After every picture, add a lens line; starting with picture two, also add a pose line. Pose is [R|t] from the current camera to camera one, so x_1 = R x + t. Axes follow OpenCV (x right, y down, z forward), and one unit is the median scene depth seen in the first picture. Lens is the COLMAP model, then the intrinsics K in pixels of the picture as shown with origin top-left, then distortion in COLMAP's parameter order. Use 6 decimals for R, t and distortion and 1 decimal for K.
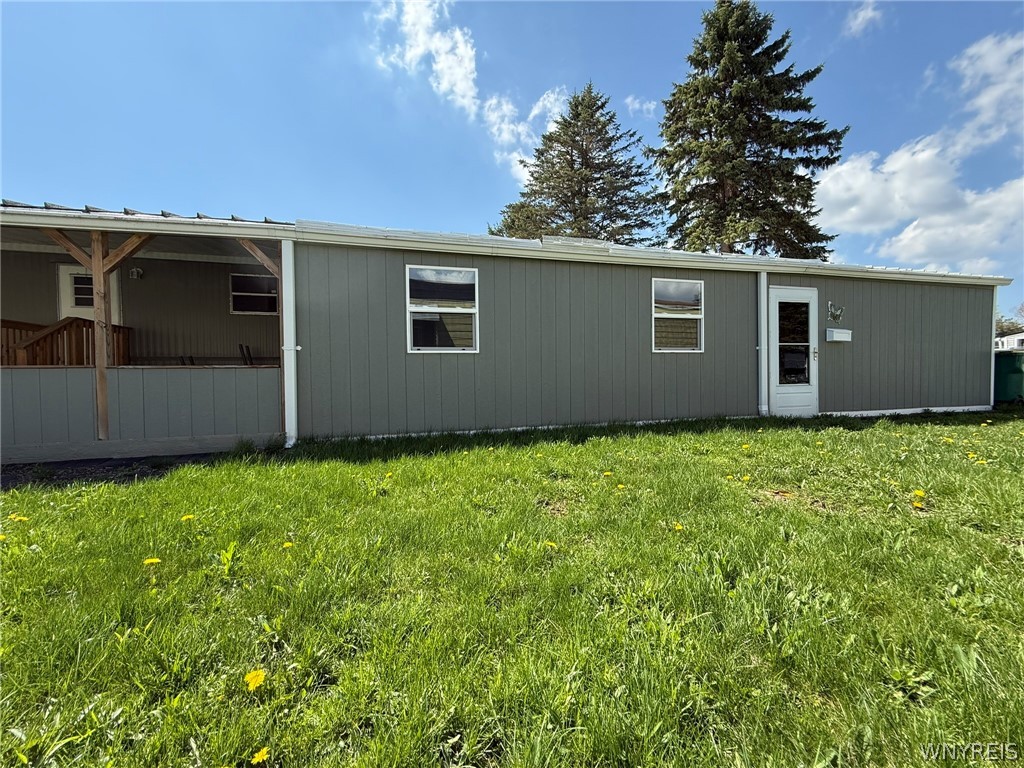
lens RADIAL K [[406.1, 0, 511.1], [0, 406.1, 381.4], [0, 0, 1]] dist [-0.000577, 0.000088]
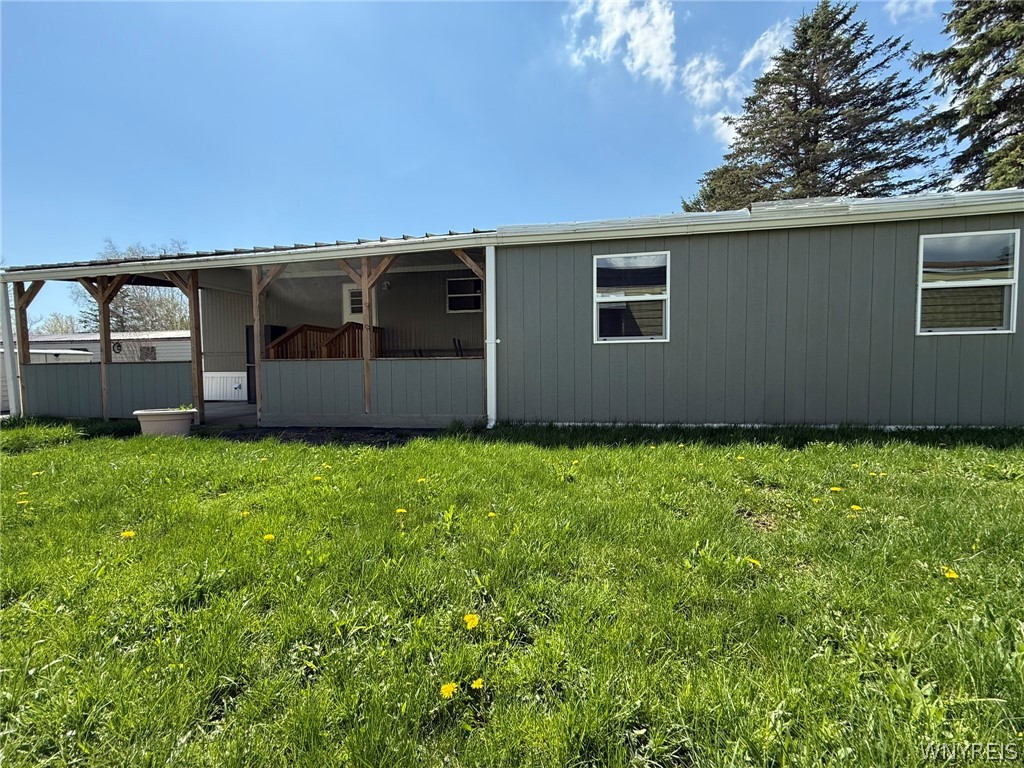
lens RADIAL K [[407.9, 0, 512.0], [0, 407.9, 384.0], [0, 0, 1]] dist [-0.000035, 0.000422]
pose [[0.902961, 0.022842, -0.429115, -0.002050], [-0.008299, 0.999327, 0.035731, -0.006469], [0.429642, -0.028702, 0.902543, -0.009417]]
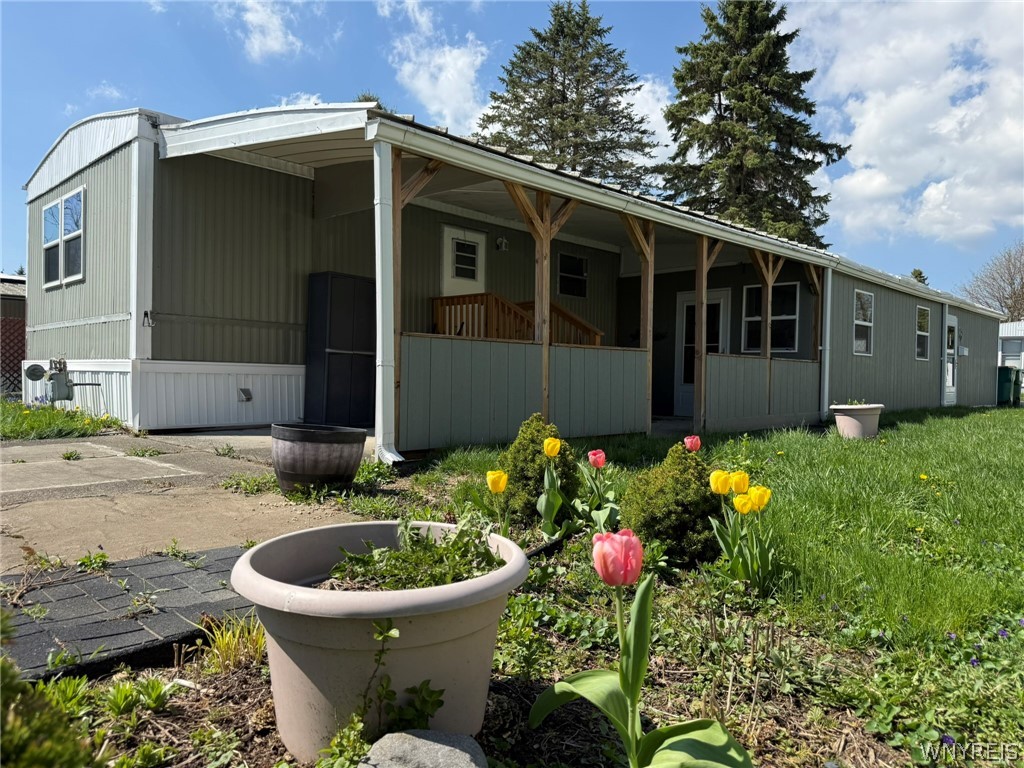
lens RADIAL K [[716.1, 0, 512.0], [0, 716.1, 384.0], [0, 0, 1]] dist [-0.000756, -0.000516]
pose [[0.856578, 0.017812, 0.515710, -3.430908], [-0.017233, 0.999834, -0.005911, 0.068146], [-0.515730, -0.003824, 0.856743, -0.562138]]
